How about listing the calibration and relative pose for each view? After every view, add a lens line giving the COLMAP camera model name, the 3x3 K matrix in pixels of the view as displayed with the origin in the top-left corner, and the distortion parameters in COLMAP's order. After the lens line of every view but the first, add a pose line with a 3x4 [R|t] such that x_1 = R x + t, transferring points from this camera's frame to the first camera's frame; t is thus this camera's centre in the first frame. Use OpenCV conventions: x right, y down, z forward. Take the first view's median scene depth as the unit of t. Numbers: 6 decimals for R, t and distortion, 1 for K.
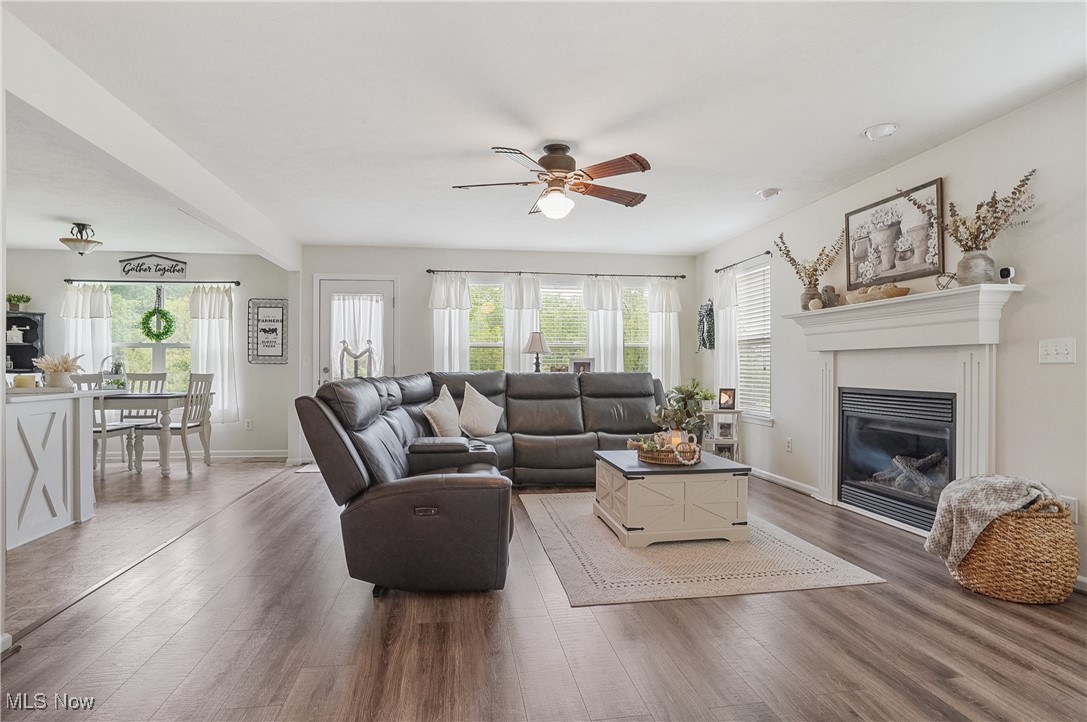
lens RADIAL K [[567.3, 0, 548.0], [0, 567.3, 370.9], [0, 0, 1]] dist [-0.055477, 0.023750]
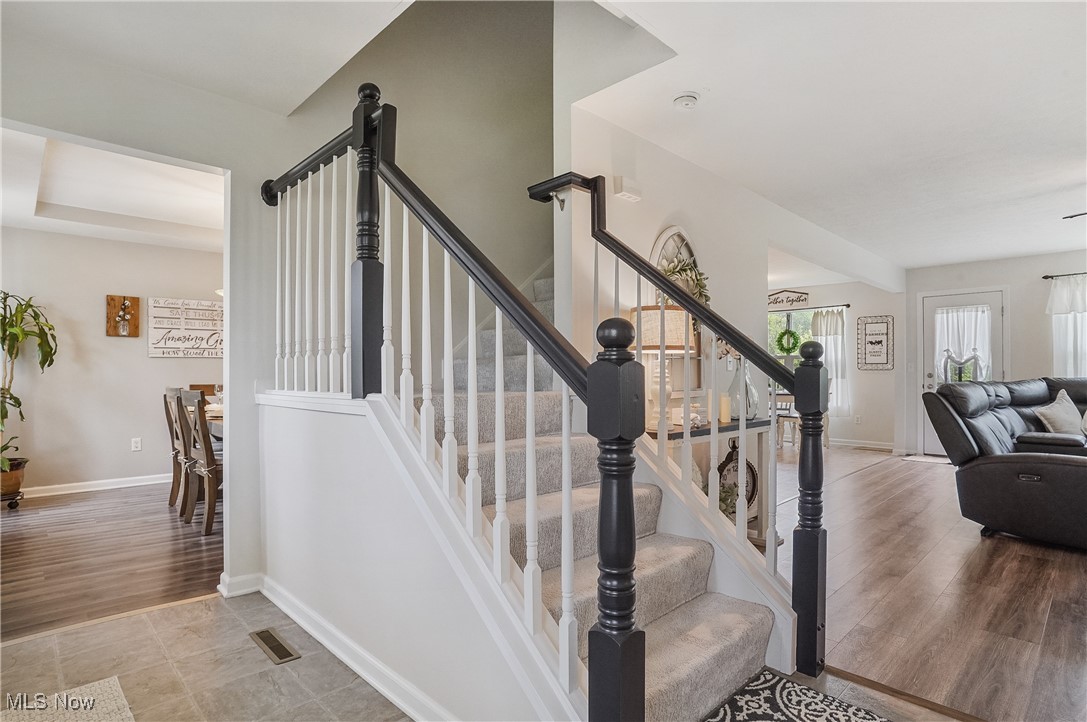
lens RADIAL K [[567.3, 0, 531.6], [0, 567.3, 369.8], [0, 0, 1]] dist [-0.055477, 0.023750]
pose [[0.560207, -0.004518, -0.828340, 0.111395], [-0.006904, 0.999925, -0.010123, 0.005018], [0.828324, 0.011390, 0.560134, -0.391552]]
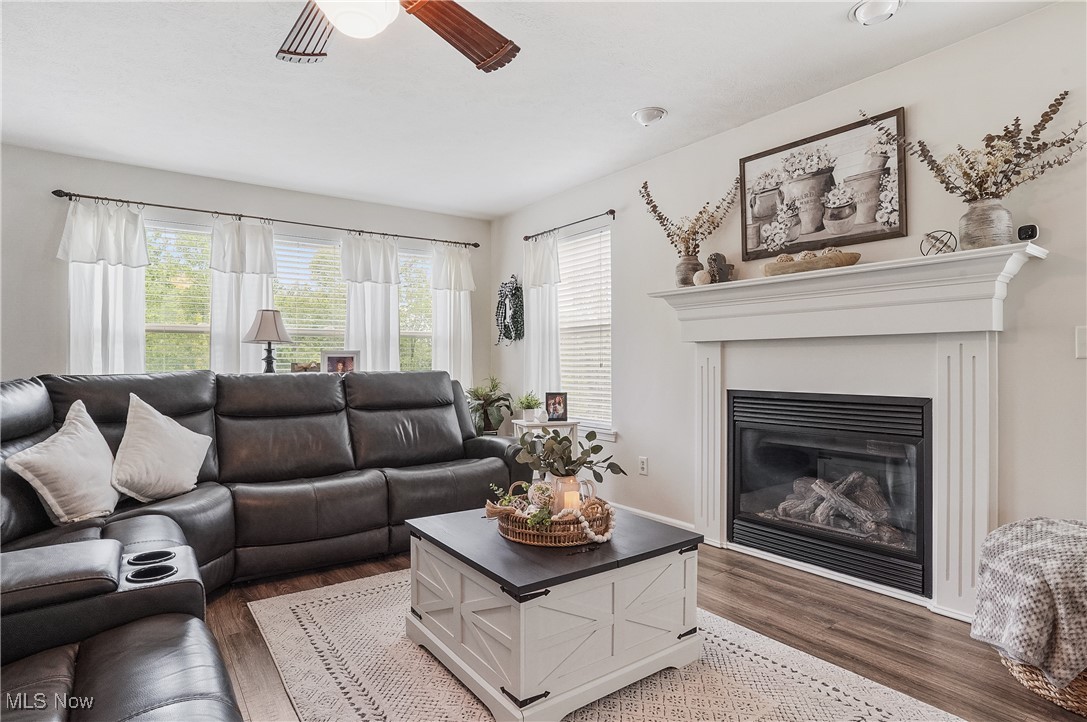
lens RADIAL K [[567.3, 0, 542.2], [0, 567.3, 359.1], [0, 0, 1]] dist [-0.055477, 0.023750]
pose [[0.892547, -0.000105, 0.450954, -0.038141], [0.005947, 0.999916, -0.011538, -0.004428], [-0.450915, 0.012980, 0.892472, 0.390492]]
